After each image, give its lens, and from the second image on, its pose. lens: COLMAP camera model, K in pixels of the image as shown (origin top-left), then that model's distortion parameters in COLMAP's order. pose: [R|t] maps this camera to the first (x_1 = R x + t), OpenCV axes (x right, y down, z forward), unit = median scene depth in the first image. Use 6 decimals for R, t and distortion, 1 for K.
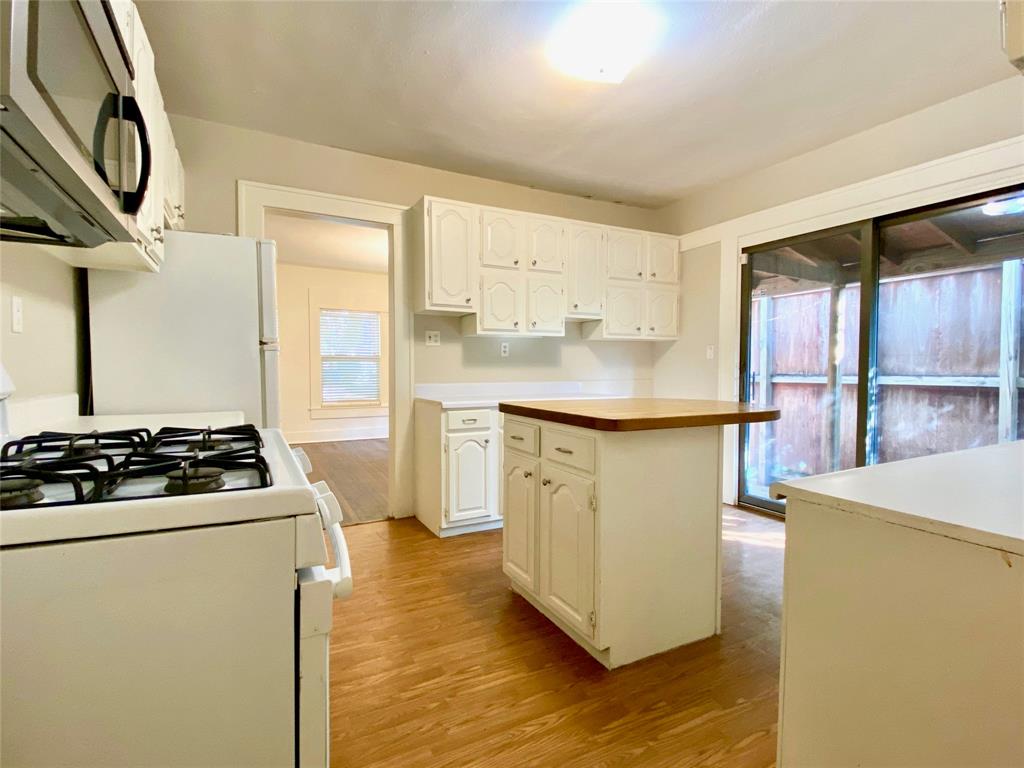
lens RADIAL K [[498.0, 0, 512.0], [0, 498.0, 384.0], [0, 0, 1]] dist [0.026167, -0.000393]
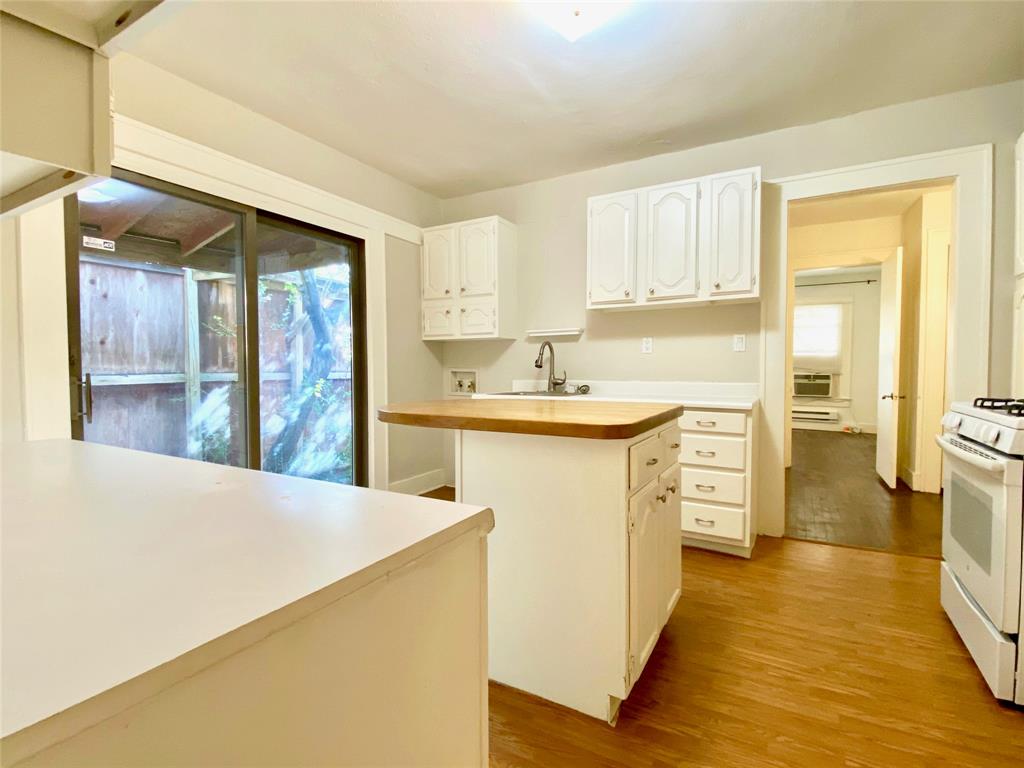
lens RADIAL K [[502.4, 0, 512.0], [0, 502.4, 384.0], [0, 0, 1]] dist [-0.003504, -0.001145]
pose [[-0.535791, -0.032523, 0.843724, -0.528115], [0.031567, 0.997788, 0.058508, -0.052945], [-0.843761, 0.057982, -0.533579, 1.683667]]
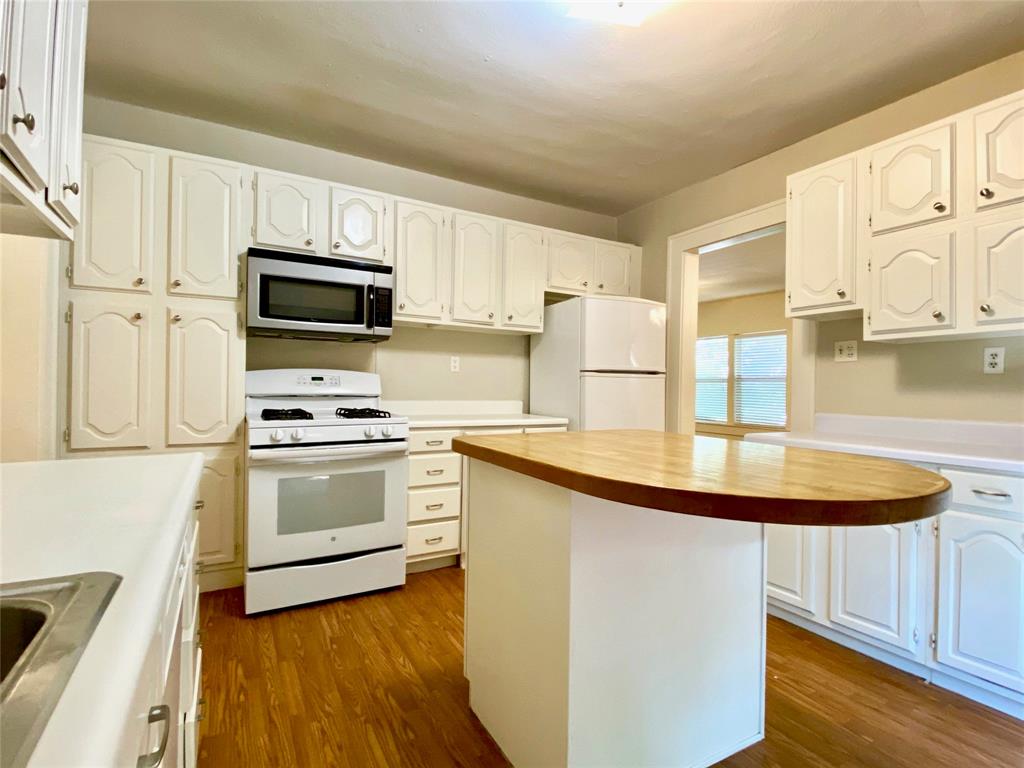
lens RADIAL K [[502.4, 0, 512.0], [0, 502.4, 384.0], [0, 0, 1]] dist [-0.003504, -0.001145]
pose [[0.031856, -0.015054, -0.999379, 0.991983], [-0.053896, 0.998406, -0.016758, -0.011541], [0.998038, 0.054396, 0.030994, 0.893062]]
